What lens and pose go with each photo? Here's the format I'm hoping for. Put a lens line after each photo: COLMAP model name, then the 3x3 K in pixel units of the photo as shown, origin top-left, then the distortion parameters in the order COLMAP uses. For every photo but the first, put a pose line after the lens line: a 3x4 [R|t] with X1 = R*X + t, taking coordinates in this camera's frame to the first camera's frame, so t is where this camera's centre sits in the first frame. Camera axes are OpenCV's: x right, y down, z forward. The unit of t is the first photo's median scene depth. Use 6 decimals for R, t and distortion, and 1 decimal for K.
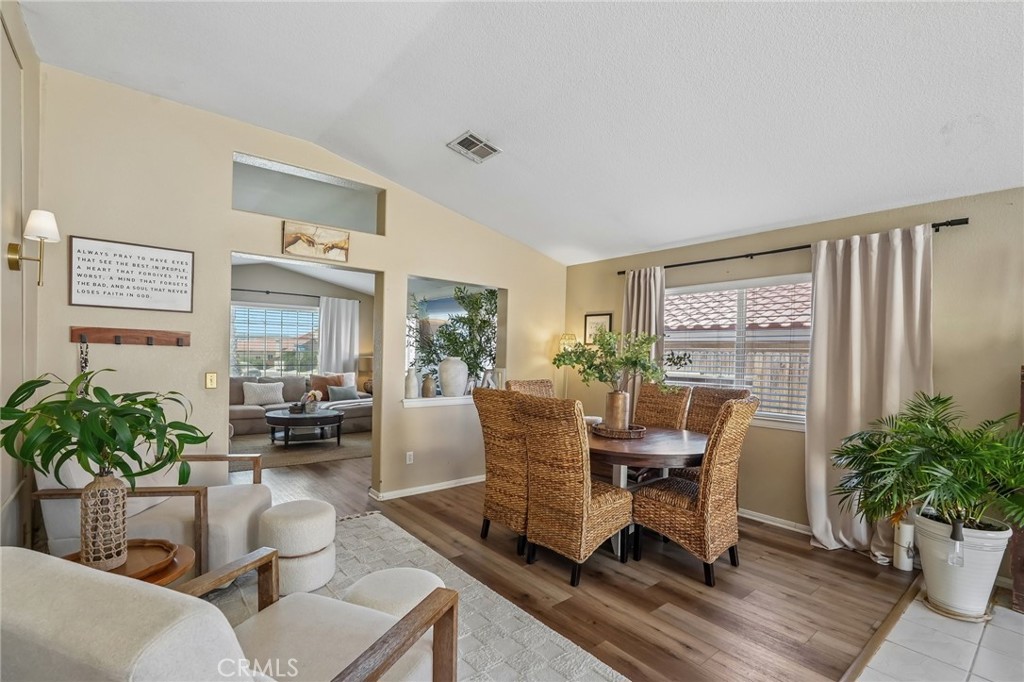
lens RADIAL K [[463.4, 0, 513.6], [0, 463.4, 357.3], [0, 0, 1]] dist [-0.001791, -0.000135]
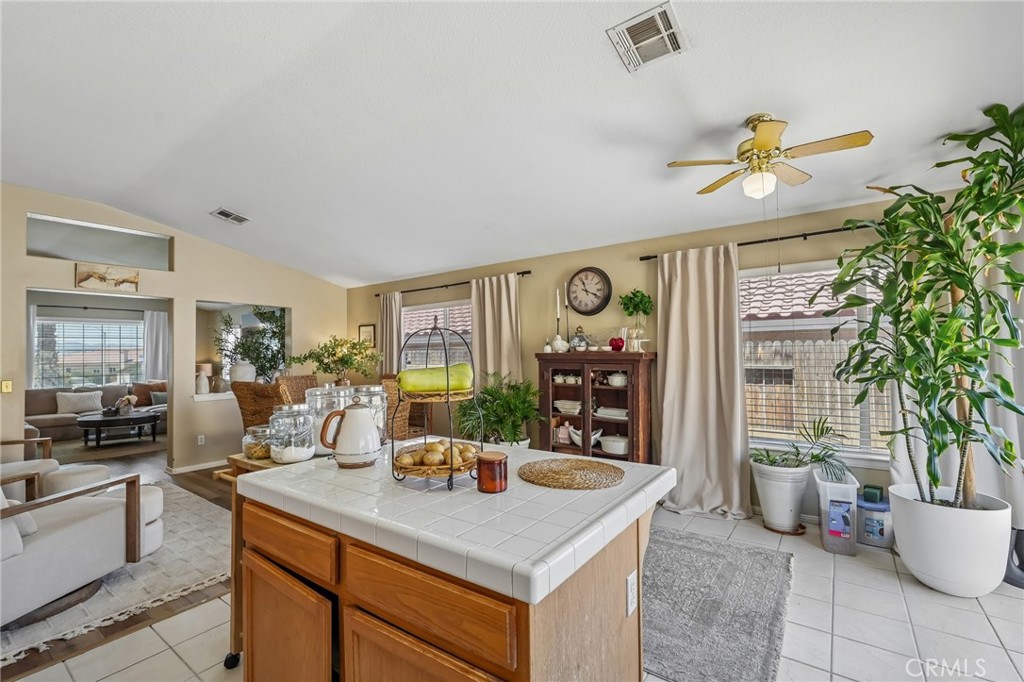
lens RADIAL K [[446.9, 0, 512.0], [0, 446.9, 341.0], [0, 0, 1]] dist [-0.000176, 0.000140]
pose [[0.971028, -0.032241, 0.236781, 0.327099], [0.040507, 0.998725, -0.030129, 0.012302], [-0.235508, 0.038848, 0.971096, -0.424249]]
